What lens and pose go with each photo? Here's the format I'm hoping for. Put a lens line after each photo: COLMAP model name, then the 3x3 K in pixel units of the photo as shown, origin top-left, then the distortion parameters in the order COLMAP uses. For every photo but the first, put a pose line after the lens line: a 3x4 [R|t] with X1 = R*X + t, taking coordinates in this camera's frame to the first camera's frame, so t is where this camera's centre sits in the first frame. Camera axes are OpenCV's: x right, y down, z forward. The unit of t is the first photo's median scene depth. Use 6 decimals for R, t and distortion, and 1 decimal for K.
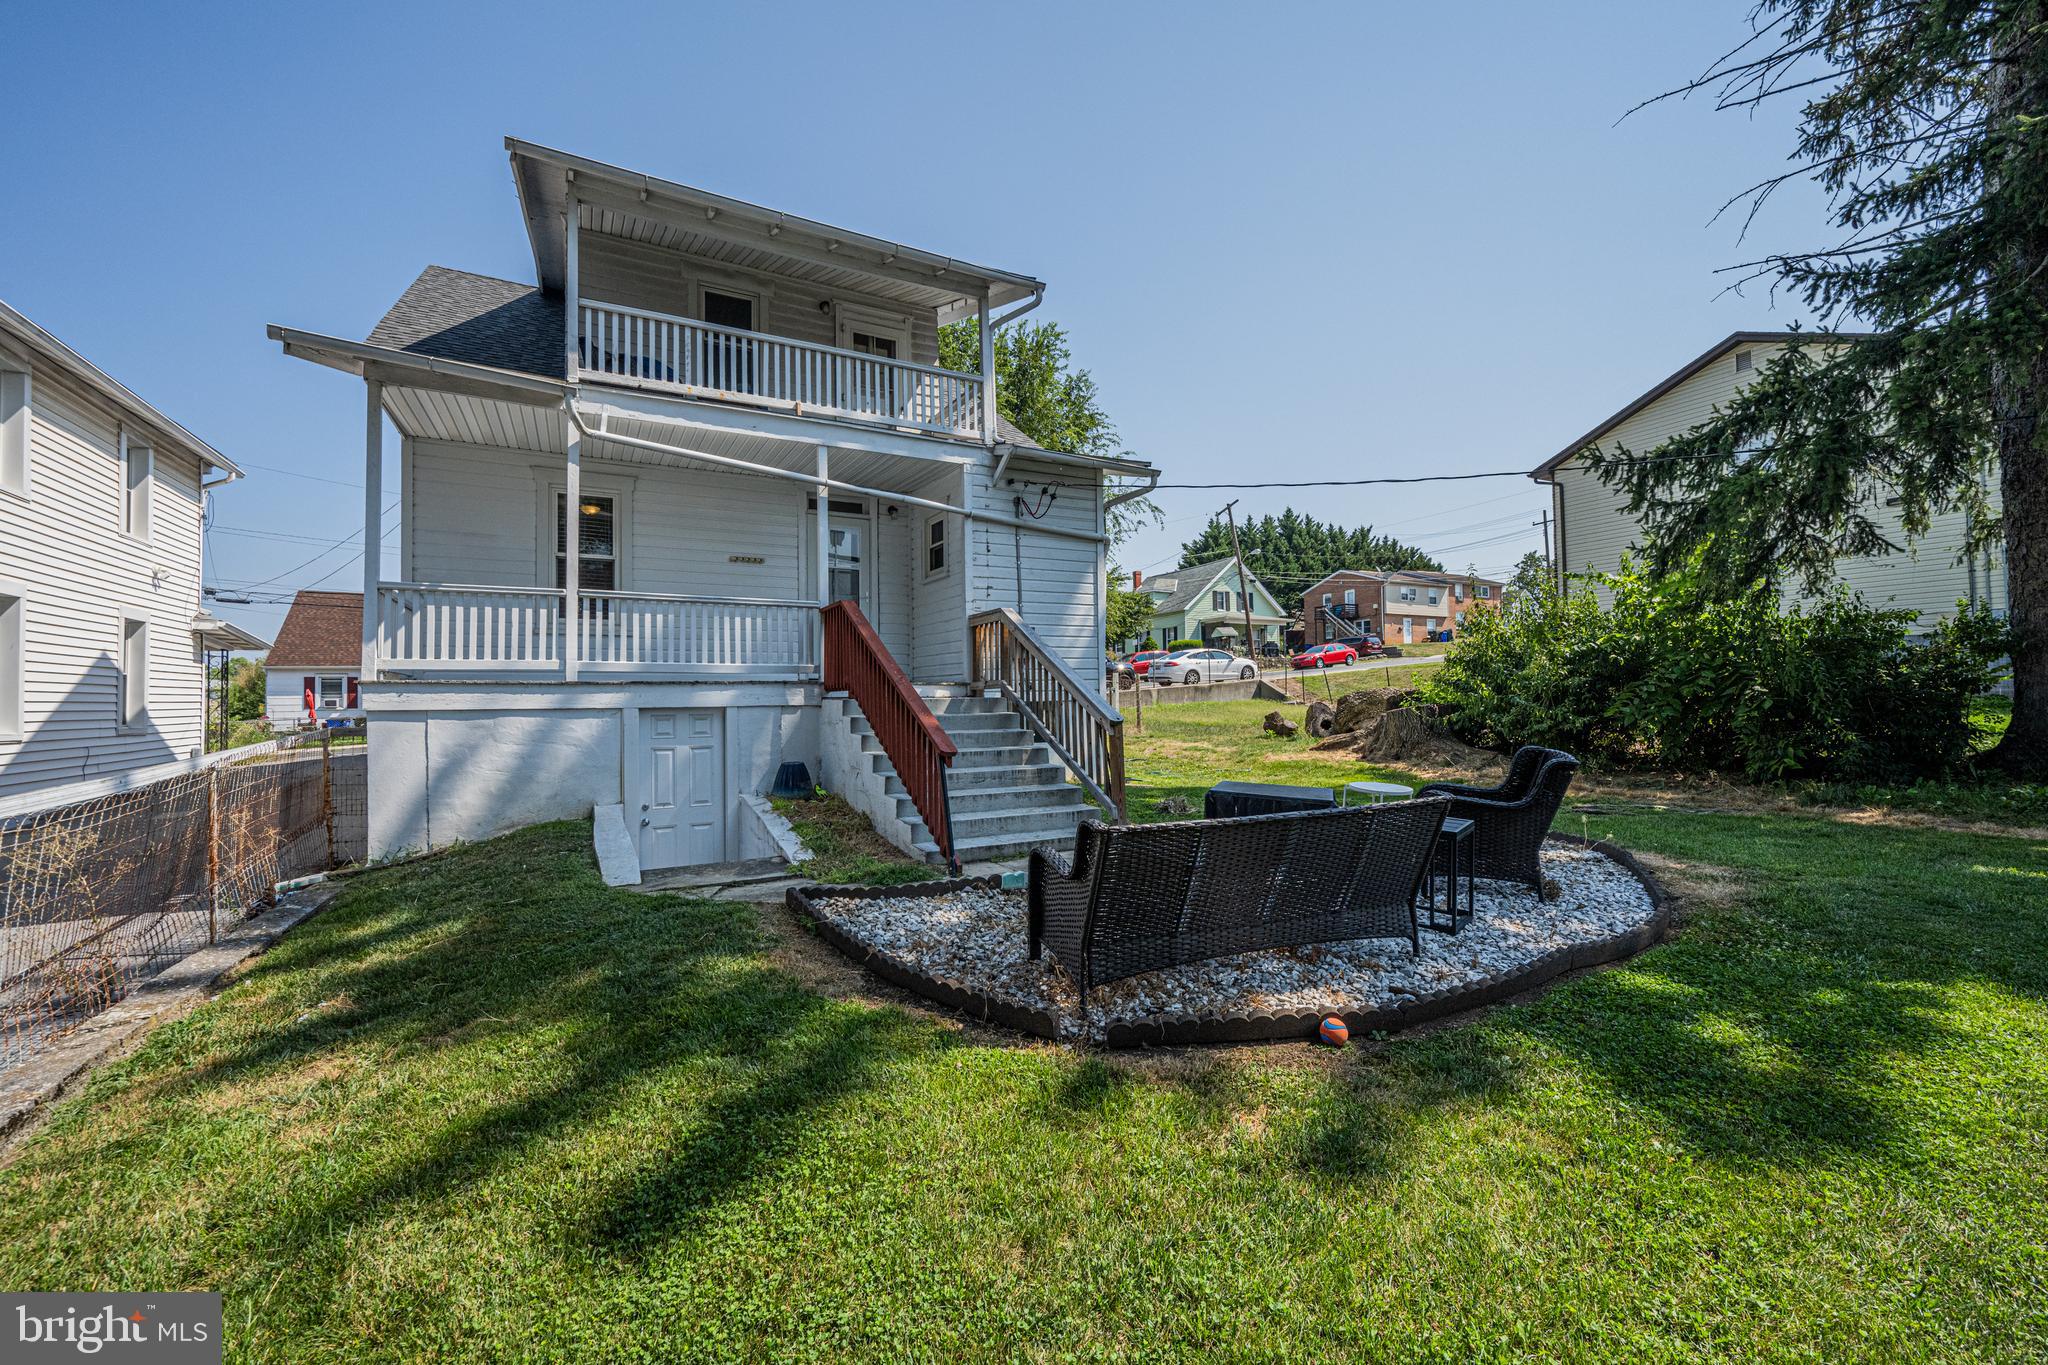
lens RADIAL K [[836.3, 0, 1016.7], [0, 836.3, 684.3], [0, 0, 1]] dist [0.004843, -0.002052]
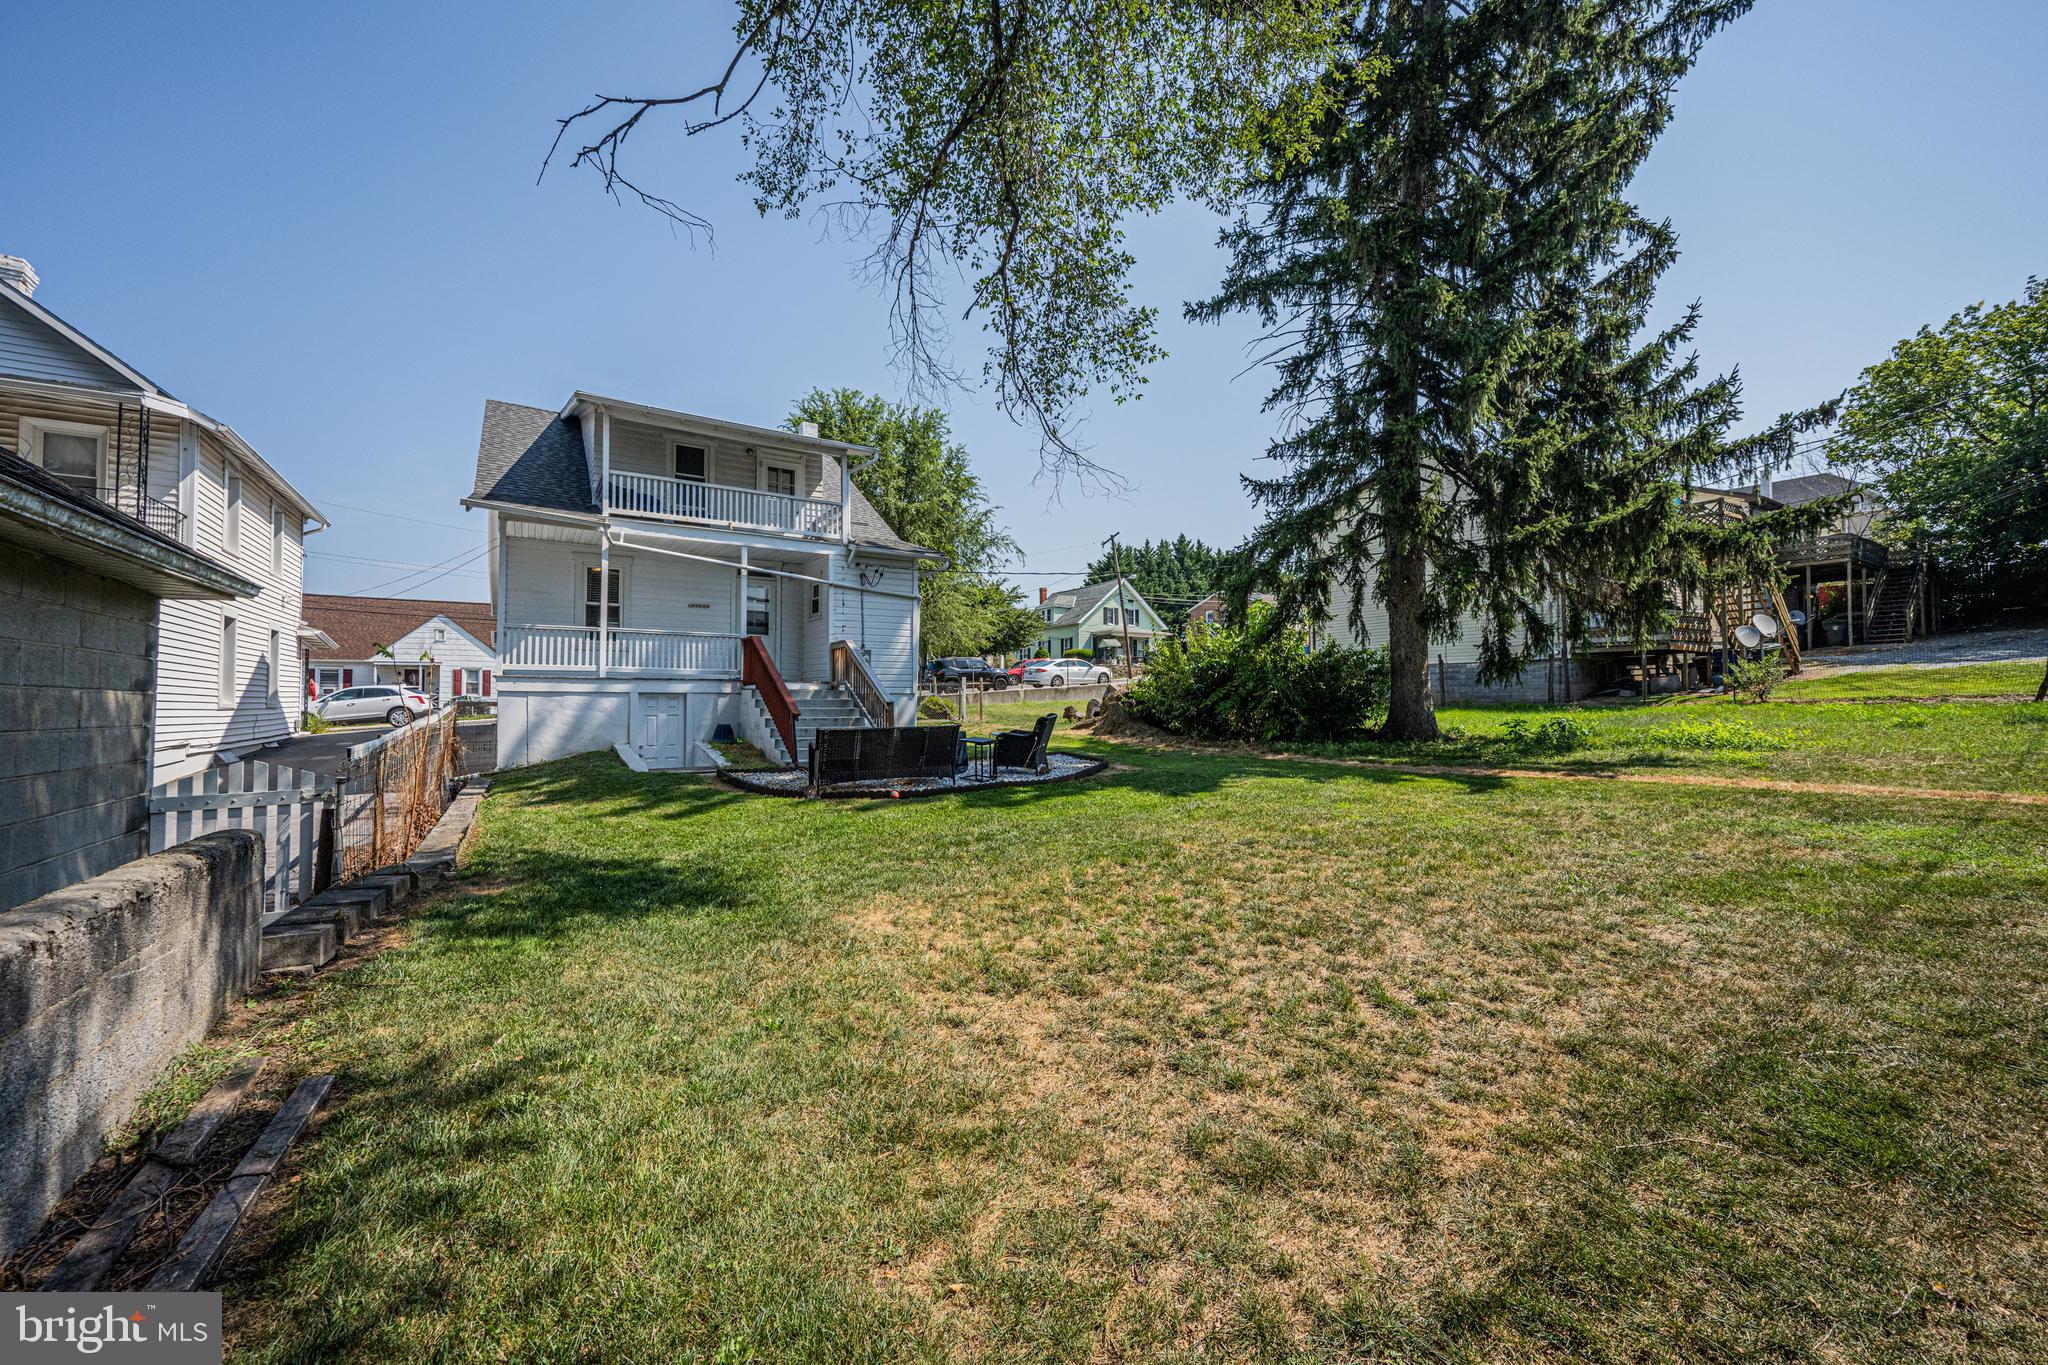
lens RADIAL K [[836.3, 0, 1022.1], [0, 836.3, 686.7], [0, 0, 1]] dist [0.004843, -0.002052]
pose [[0.997544, 0.016937, 0.067962, 0.177126], [-0.016989, 0.999856, 0.000195, 0.000685], [-0.067949, -0.001349, 0.997688, -0.598483]]
